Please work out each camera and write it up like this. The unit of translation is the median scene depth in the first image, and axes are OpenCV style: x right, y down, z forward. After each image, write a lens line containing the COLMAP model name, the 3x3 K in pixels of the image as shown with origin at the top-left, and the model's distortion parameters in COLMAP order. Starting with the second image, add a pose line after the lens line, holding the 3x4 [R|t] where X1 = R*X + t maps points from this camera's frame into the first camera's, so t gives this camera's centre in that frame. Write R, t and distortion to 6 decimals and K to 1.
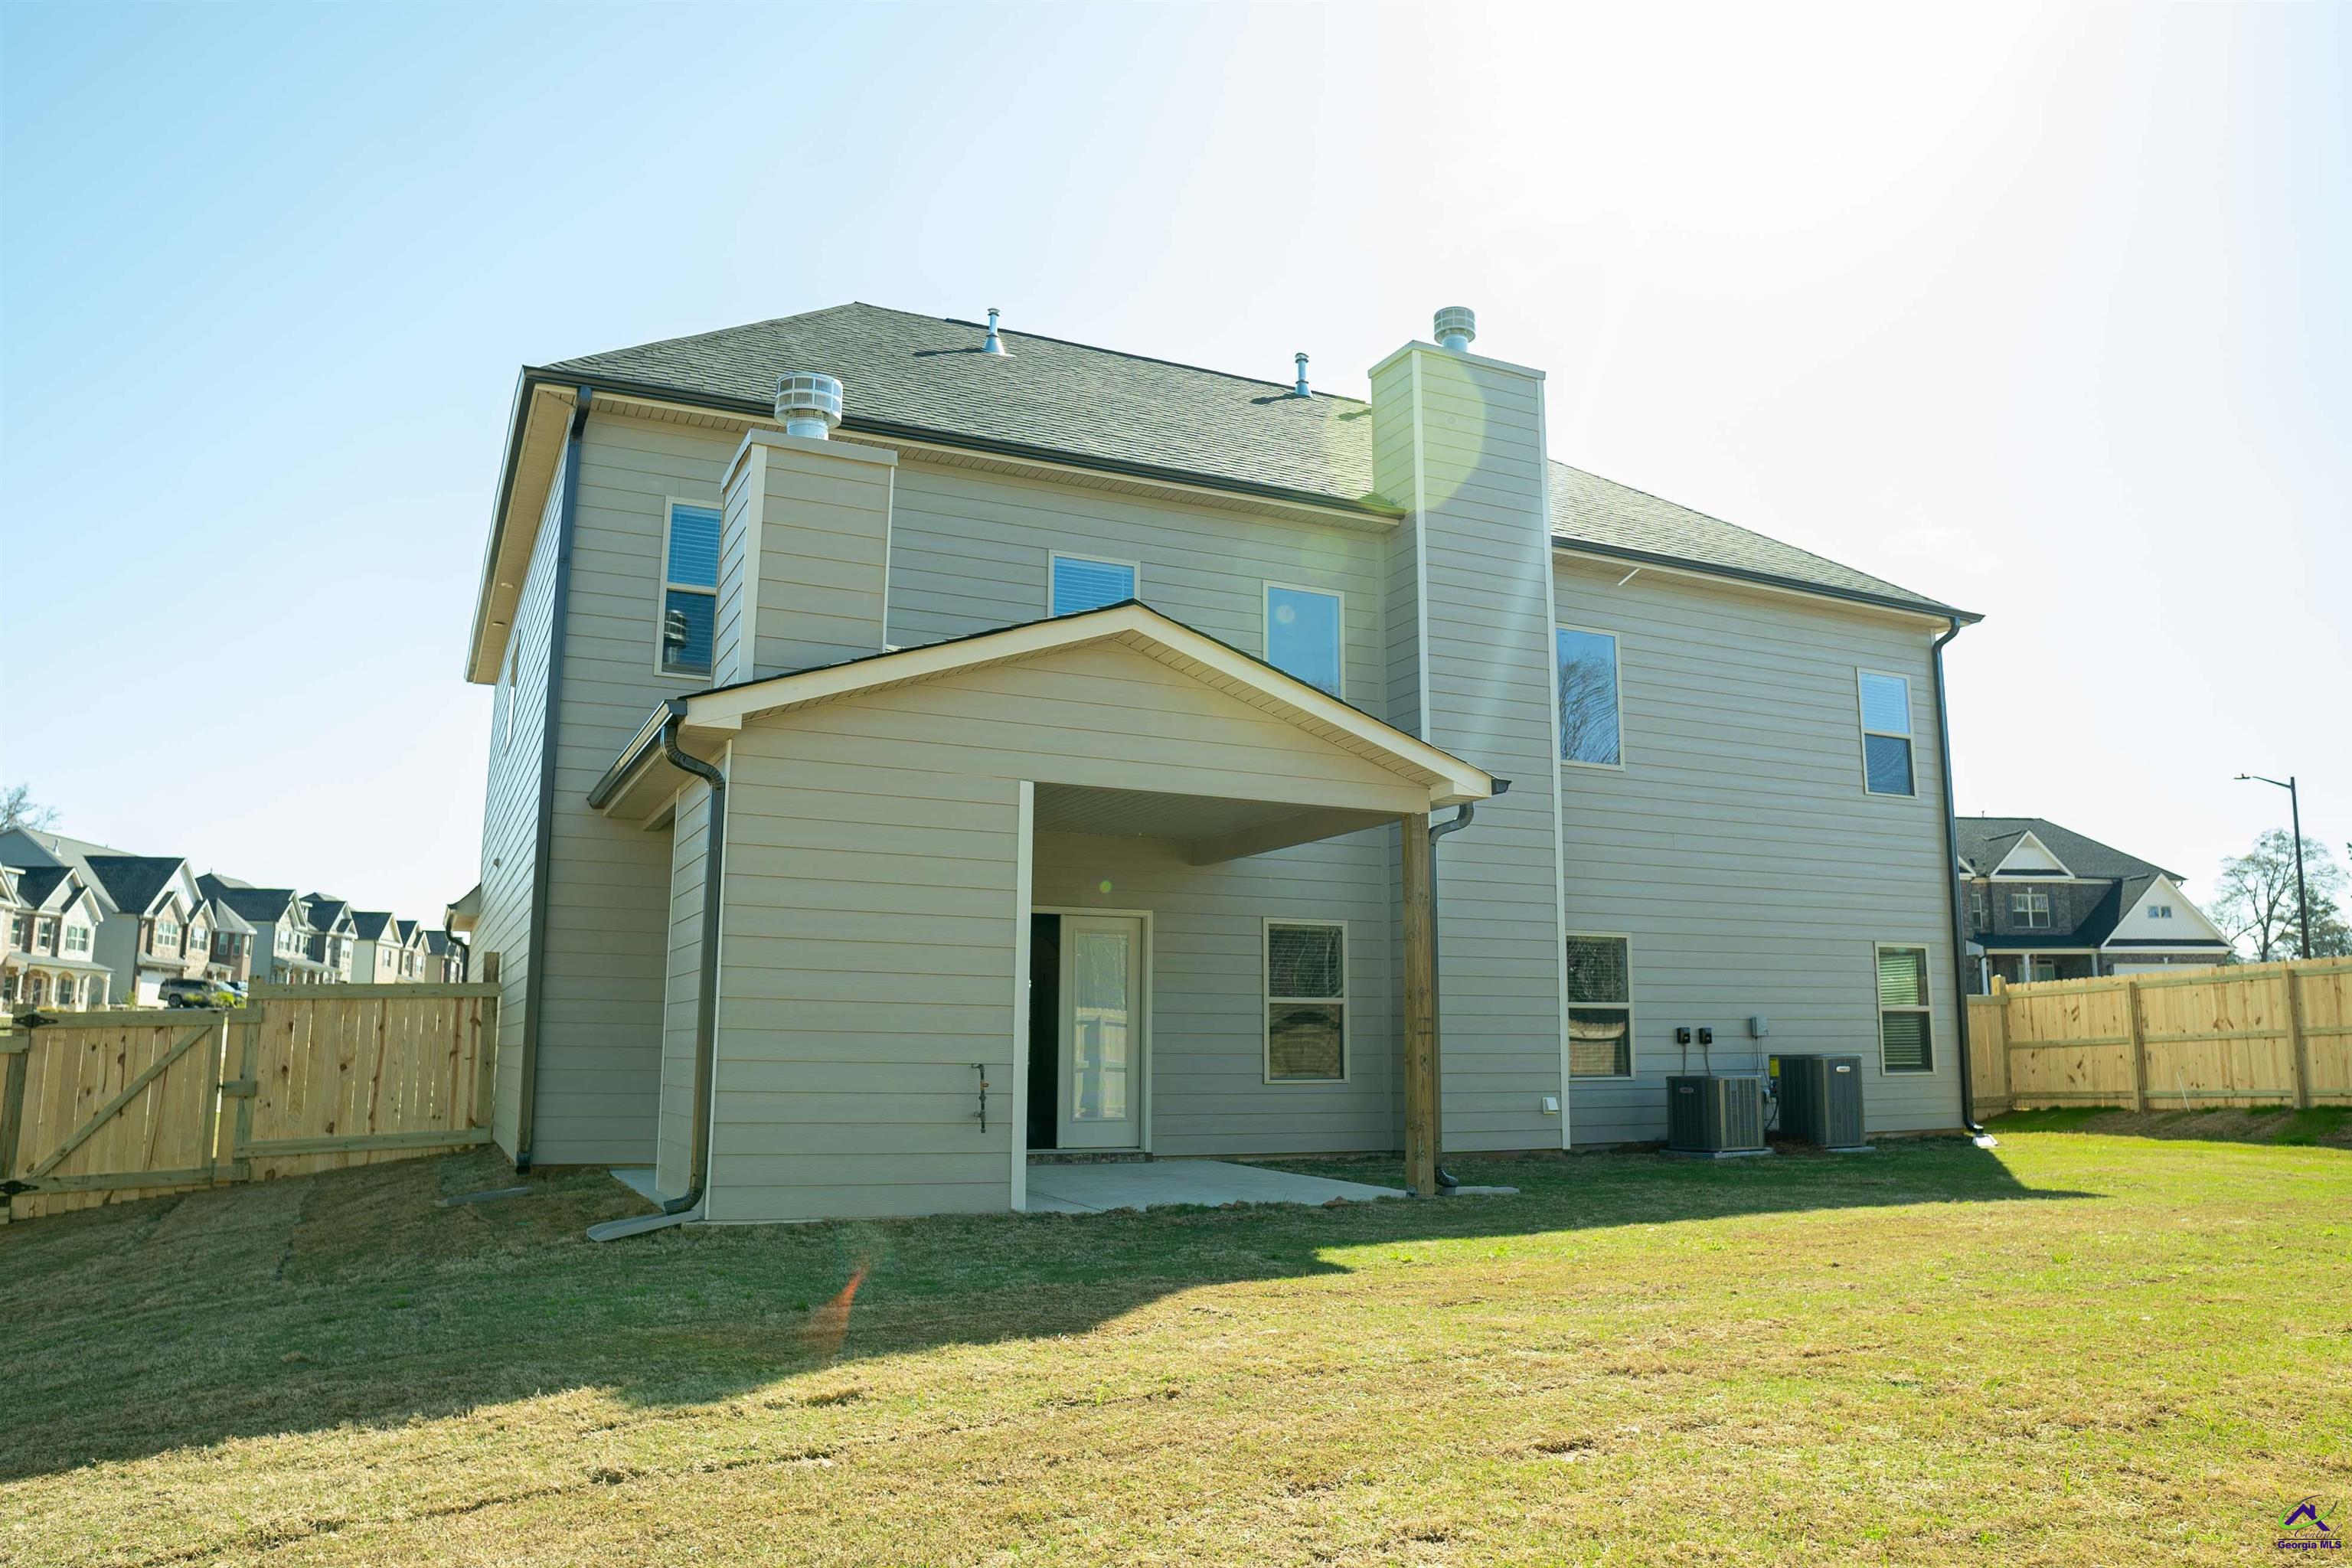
lens RADIAL K [[1652.7, 0, 1176.0], [0, 1652.7, 784.0], [0, 0, 1]] dist [-0.120566, 0.091149]
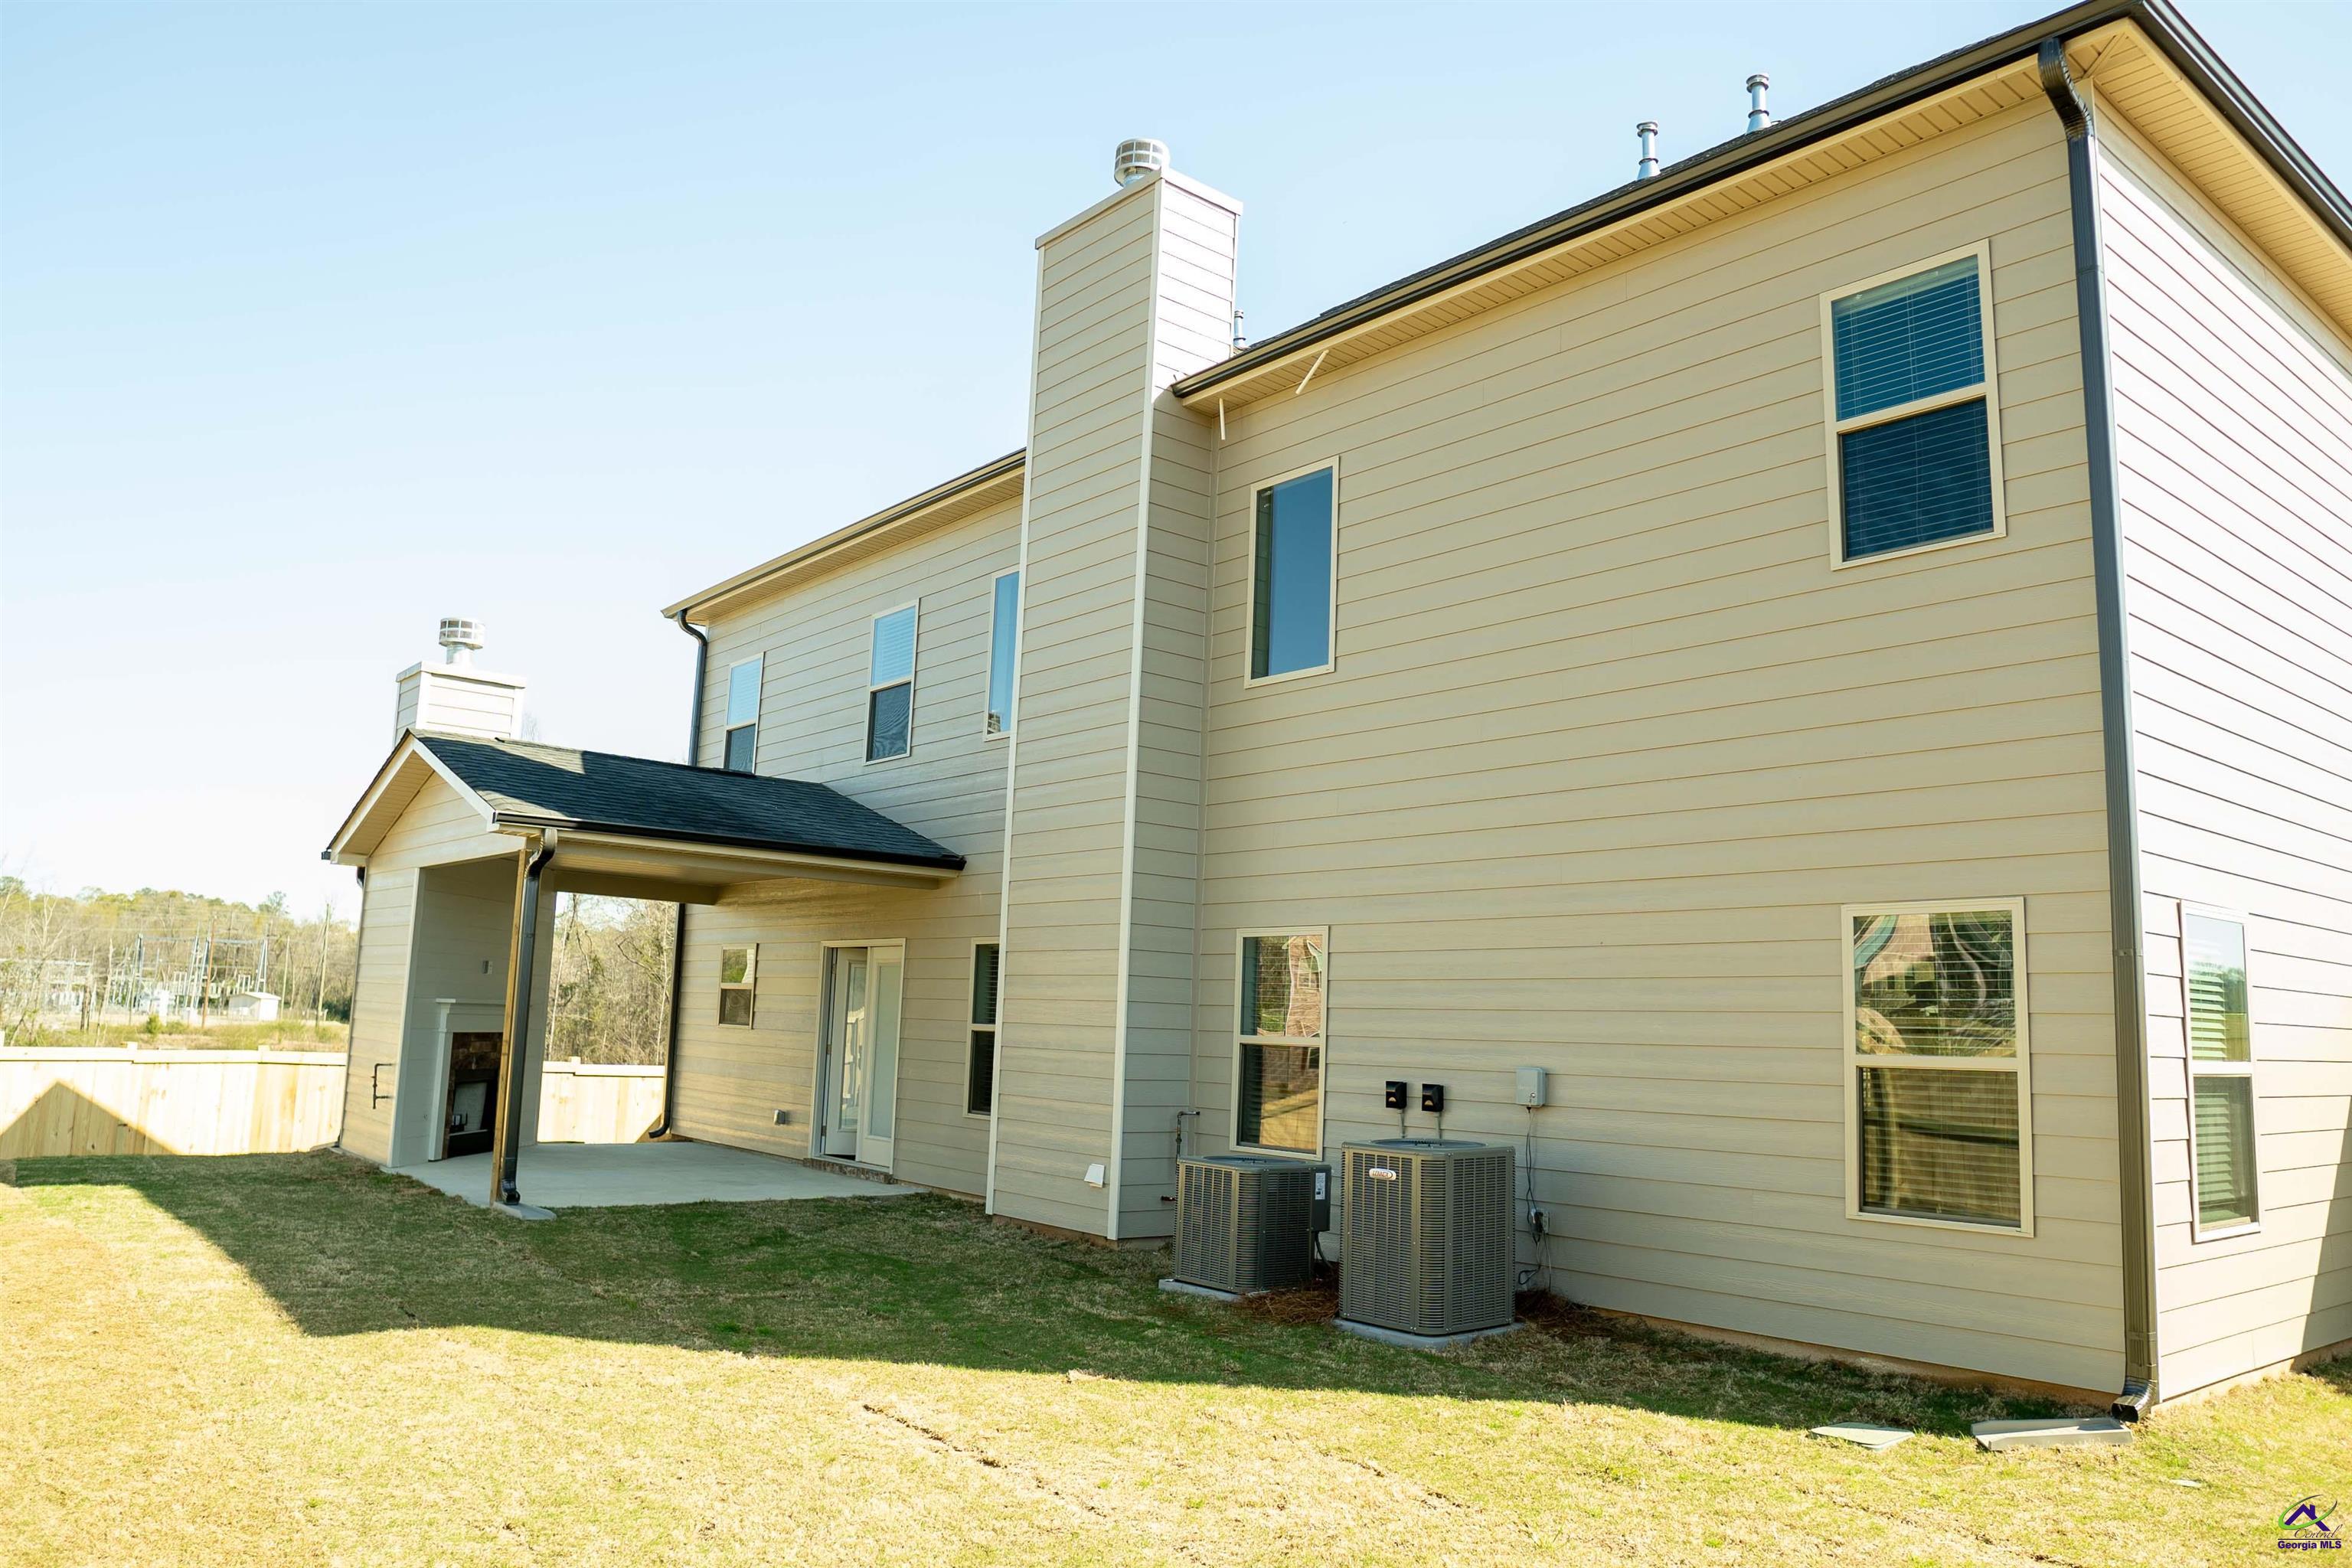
lens RADIAL K [[1652.7, 0, 1176.0], [0, 1652.7, 784.0], [0, 0, 1]] dist [-0.120566, 0.091149]
pose [[0.226120, -0.135087, -0.964687, 0.876797], [0.119934, 0.986663, -0.110052, 0.099562], [0.966688, -0.090813, 0.239305, 0.792430]]
